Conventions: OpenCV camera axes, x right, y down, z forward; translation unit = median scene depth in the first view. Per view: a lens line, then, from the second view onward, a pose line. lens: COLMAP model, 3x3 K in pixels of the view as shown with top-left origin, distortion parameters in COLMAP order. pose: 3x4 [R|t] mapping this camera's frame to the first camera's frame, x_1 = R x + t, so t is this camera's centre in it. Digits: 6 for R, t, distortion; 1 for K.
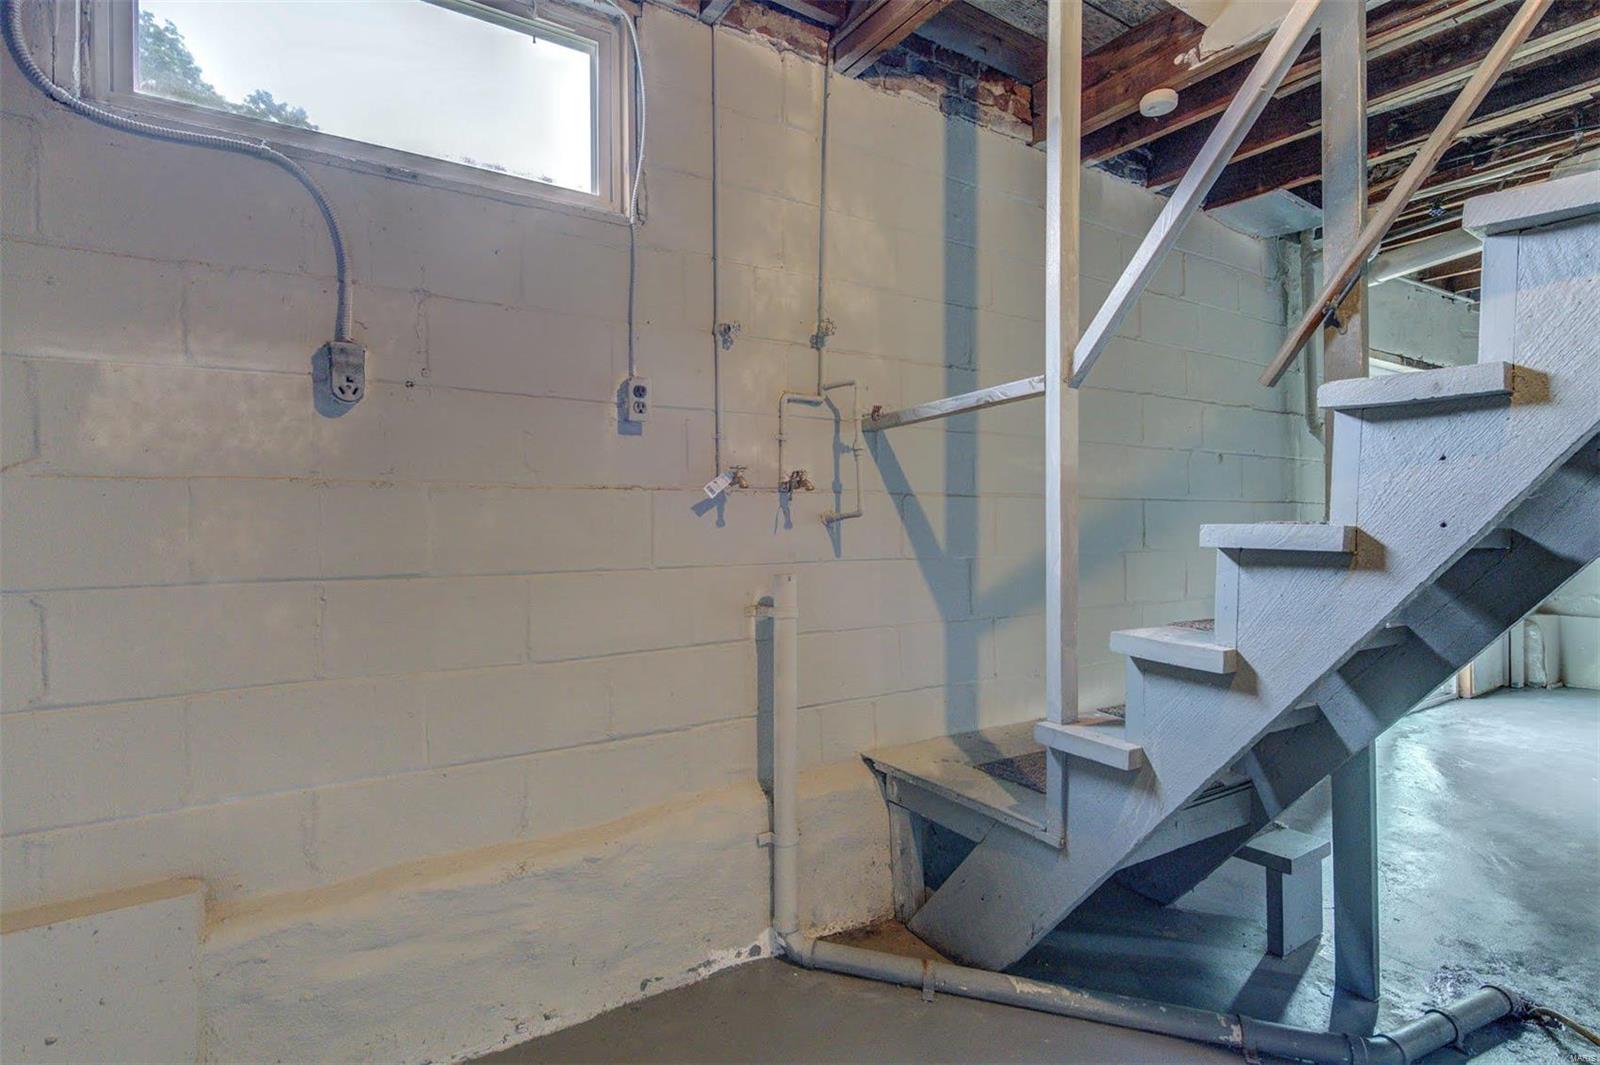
lens RADIAL K [[798.9, 0, 801.2], [0, 798.9, 526.7], [0, 0, 1]] dist [-0.002390, 0.000046]
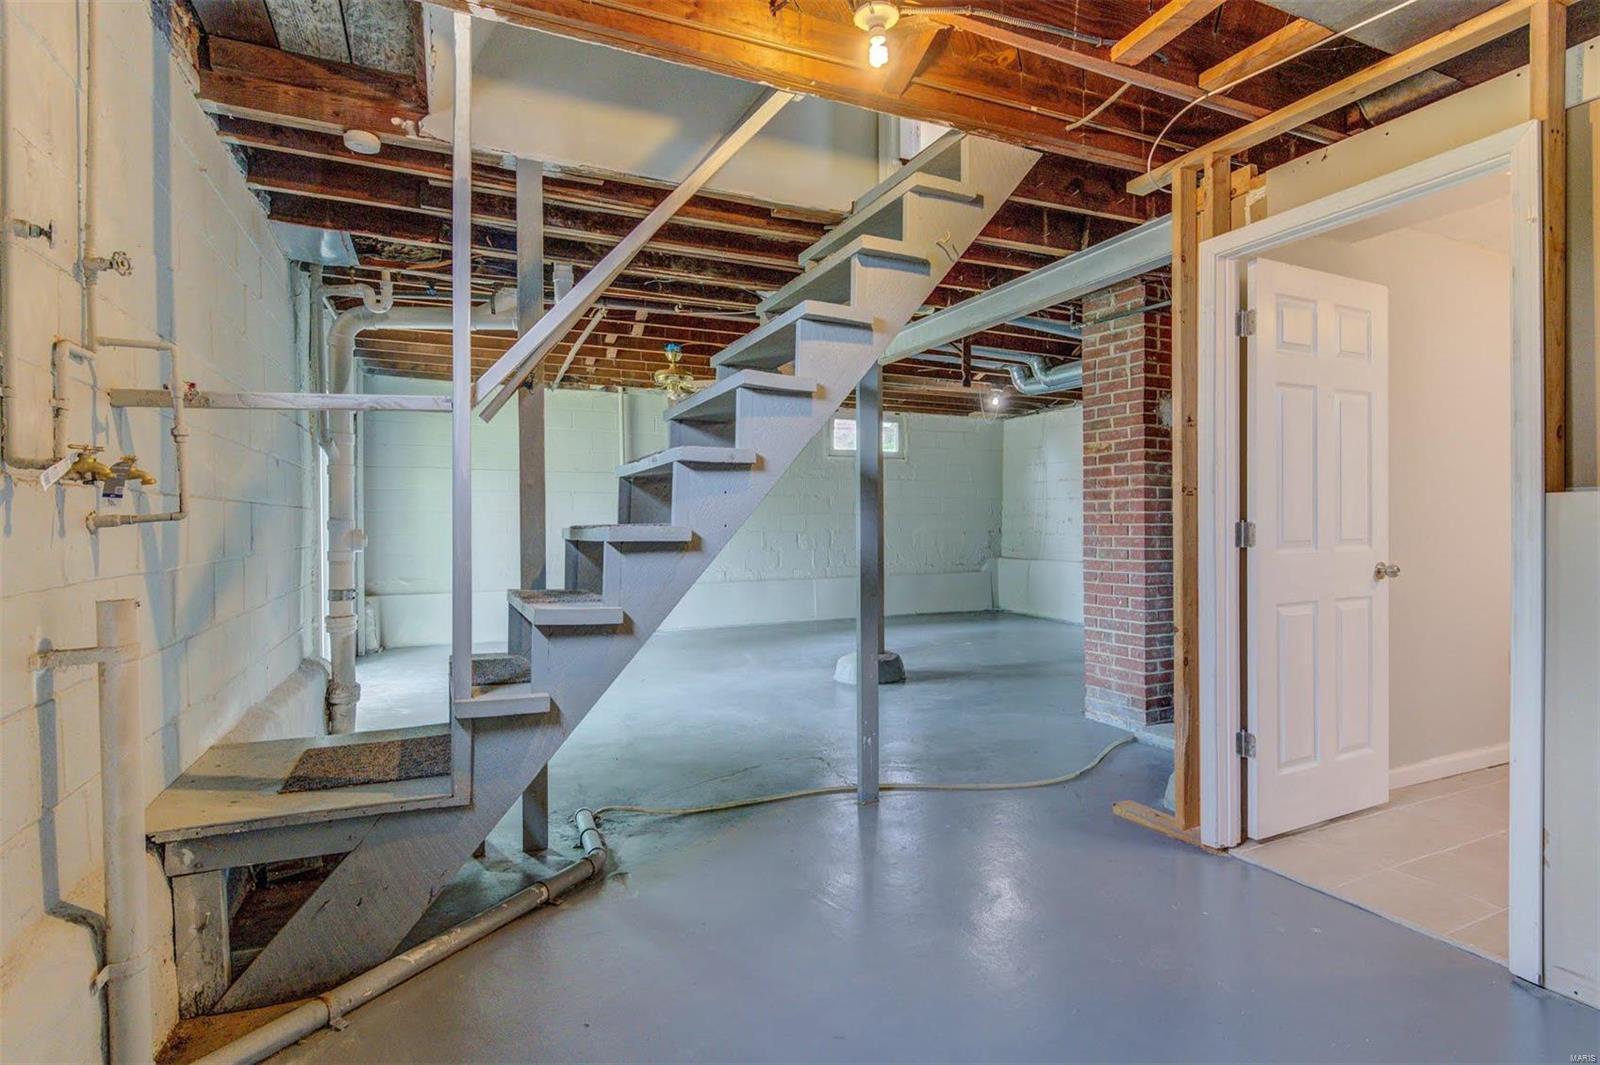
lens RADIAL K [[798.9, 0, 801.2], [0, 798.9, 527.9], [0, 0, 1]] dist [-0.002390, 0.000046]
pose [[0.156633, -0.007069, 0.987632, -0.608181], [0.010343, 0.999931, 0.005517, -0.002689], [-0.987603, 0.009351, 0.156696, 0.268861]]
